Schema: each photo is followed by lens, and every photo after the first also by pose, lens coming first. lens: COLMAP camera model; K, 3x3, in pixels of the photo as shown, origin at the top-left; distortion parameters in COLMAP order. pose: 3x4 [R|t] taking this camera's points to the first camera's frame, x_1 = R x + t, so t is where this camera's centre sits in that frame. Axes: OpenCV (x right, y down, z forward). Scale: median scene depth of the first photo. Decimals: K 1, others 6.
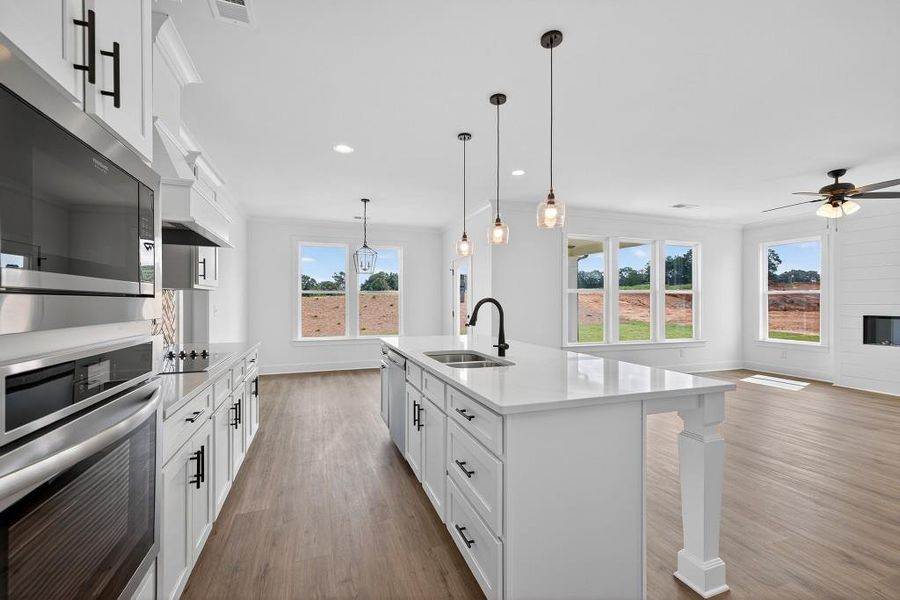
lens RADIAL K [[376.4, 0, 449.2], [0, 376.4, 301.4], [0, 0, 1]] dist [0.002527, 0.000185]
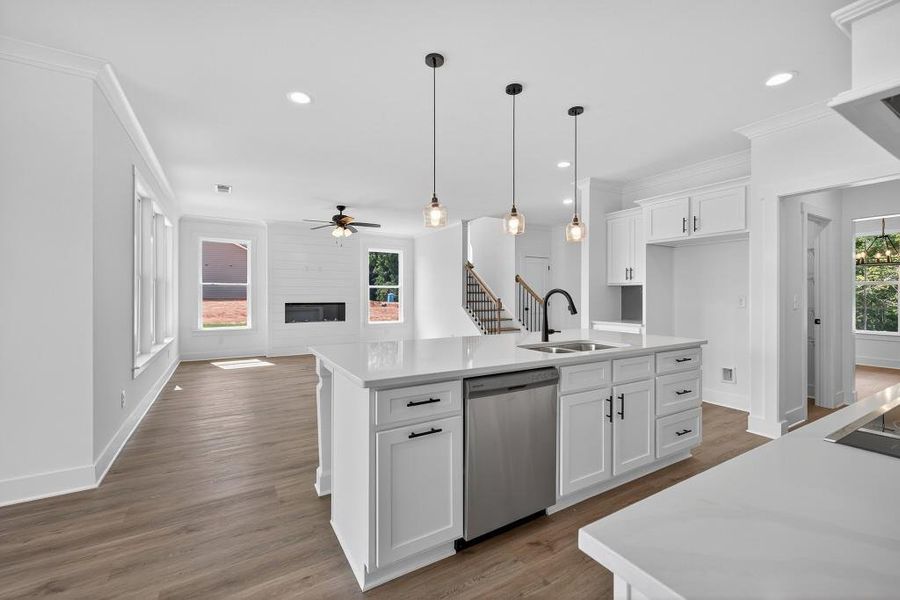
lens RADIAL K [[380.3, 0, 449.3], [0, 380.3, 295.8], [0, 0, 1]] dist [0.005372, 0.000054]
pose [[-0.195343, -0.005707, 0.980718, -0.390692], [-0.002483, 0.999983, 0.005324, 0.001682], [-0.980732, -0.001395, -0.195354, 0.623028]]
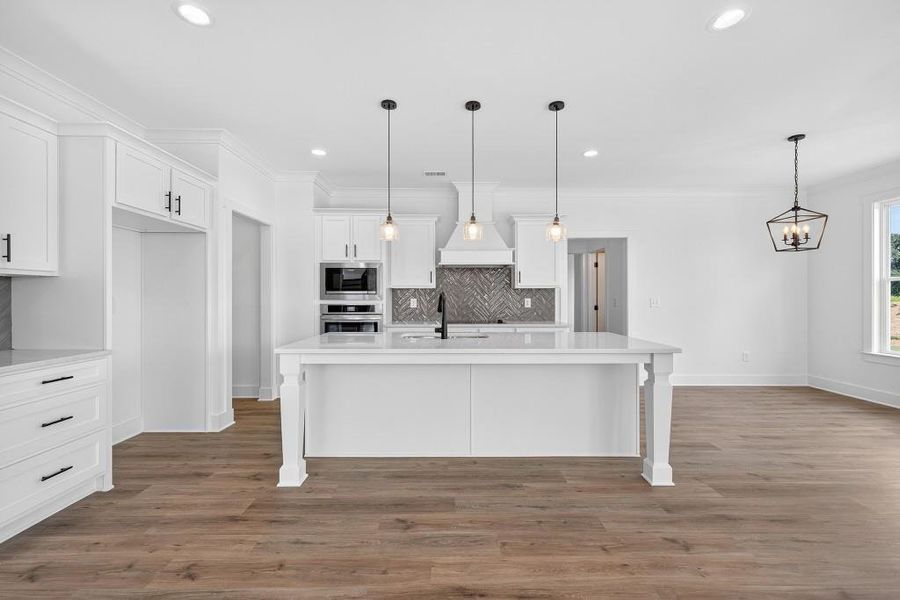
lens RADIAL K [[371.6, 0, 447.3], [0, 371.6, 297.7], [0, 0, 1]] dist [0.002178, 0.000250]
pose [[-0.323704, 0.000345, -0.946158, 0.532368], [0.003832, 0.999992, -0.000946, 0.006501], [0.946151, -0.003932, -0.323703, 0.589444]]
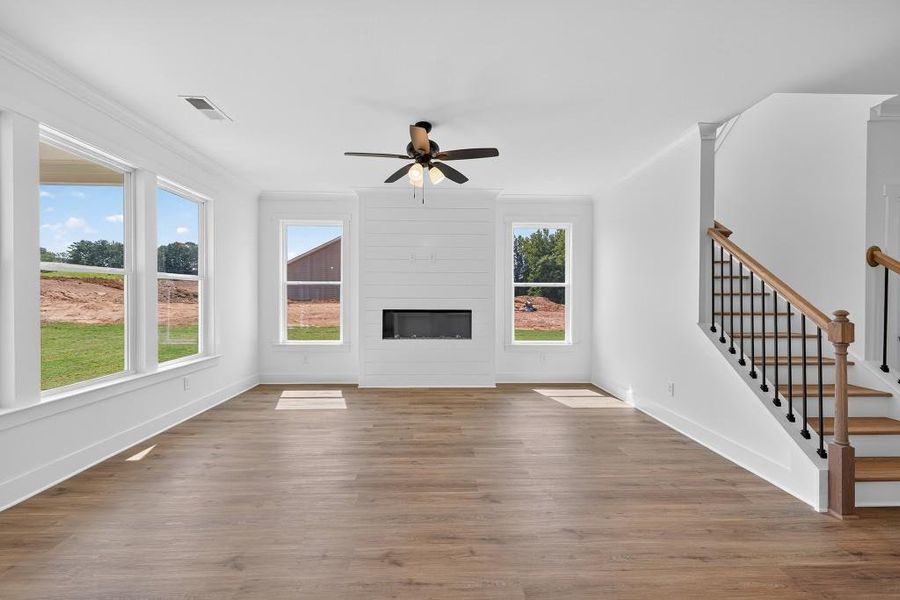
lens RADIAL K [[379.9, 0, 446.3], [0, 379.9, 299.4], [0, 0, 1]] dist [0.003124, 0.000608]
pose [[0.303651, -0.008265, 0.952748, 0.214966], [-0.004294, 0.999940, 0.010043, 0.002033], [-0.952774, -0.007141, 0.303597, 0.513417]]
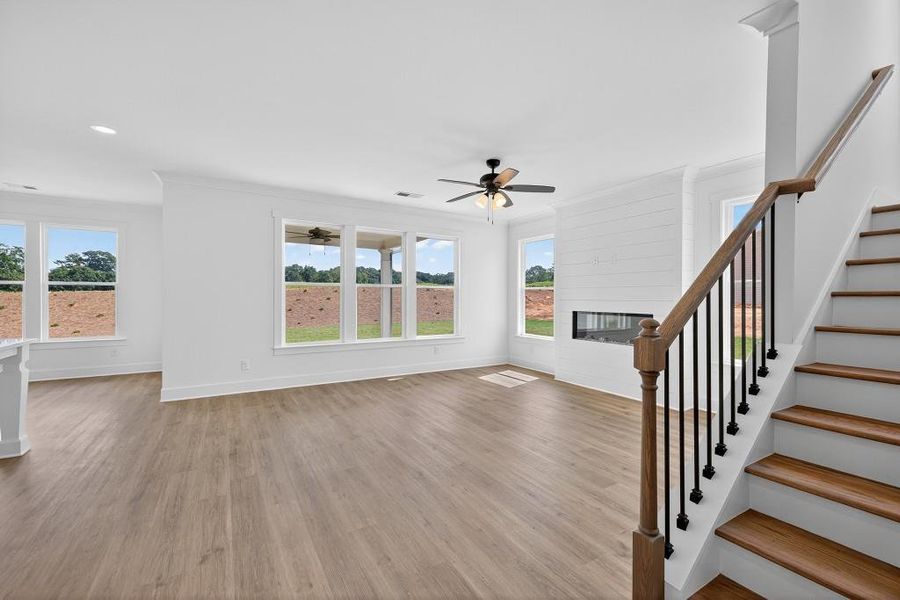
lens RADIAL K [[376.4, 0, 449.2], [0, 376.4, 301.4], [0, 0, 1]] dist [0.002527, 0.000185]
pose [[0.980288, 0.000953, 0.197571, 0.520367], [-0.003024, 0.999944, 0.010179, 0.001744], [-0.197550, -0.010576, 0.980236, 0.057160]]
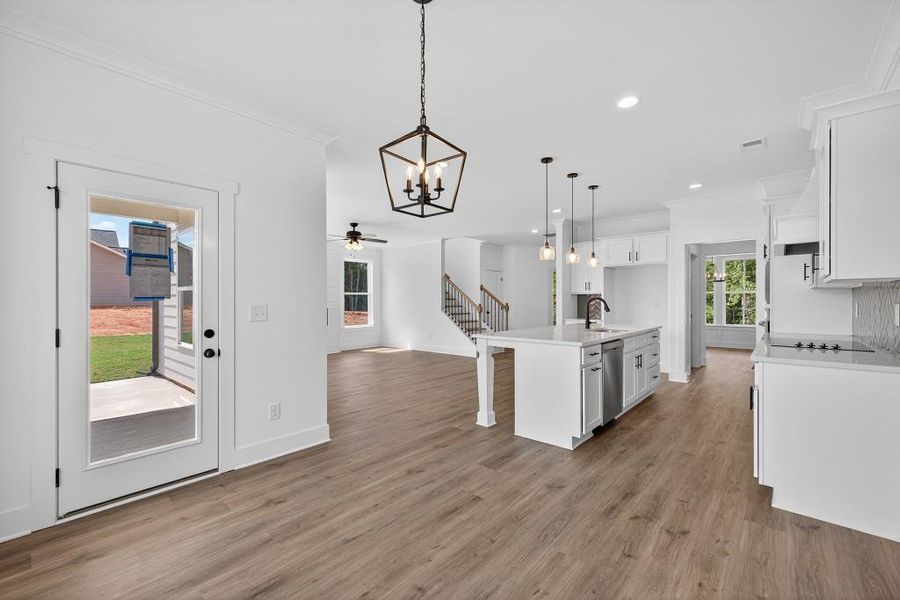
lens RADIAL K [[386.9, 0, 448.7], [0, 386.9, 301.3], [0, 0, 1]] dist [-0.000258, -0.000049]
pose [[-0.491816, -0.002667, 0.870695, -0.505894], [-0.001478, 0.999996, 0.002228, 0.002944], [-0.870698, -0.000191, -0.491818, 1.066446]]
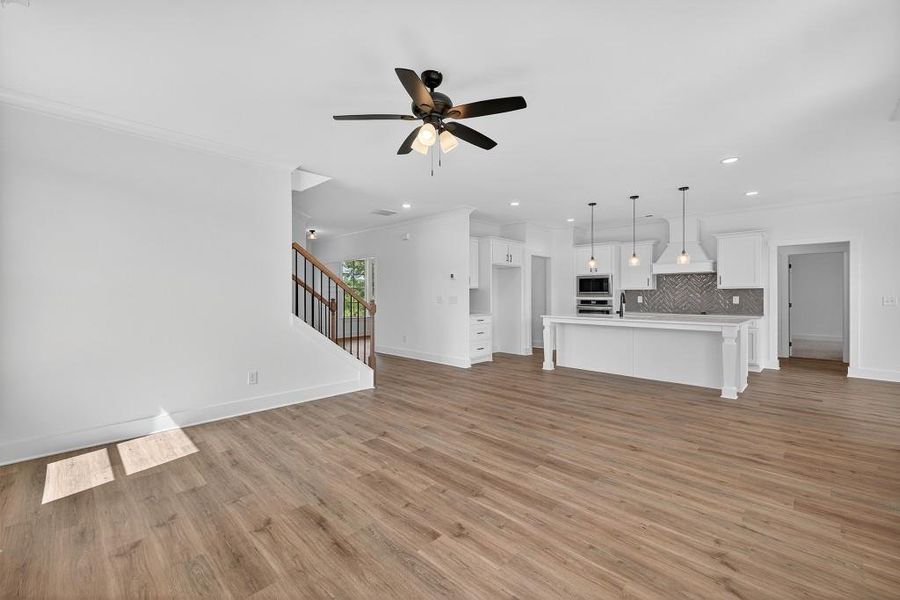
lens RADIAL K [[371.4, 0, 451.1], [0, 371.4, 296.5], [0, 0, 1]] dist [0.002574, -0.000006]
pose [[-0.896724, 0.000672, -0.442589, 0.903493], [0.000087, 0.999999, 0.001343, 0.005984], [0.442590, 0.001166, -0.896723, 1.109776]]
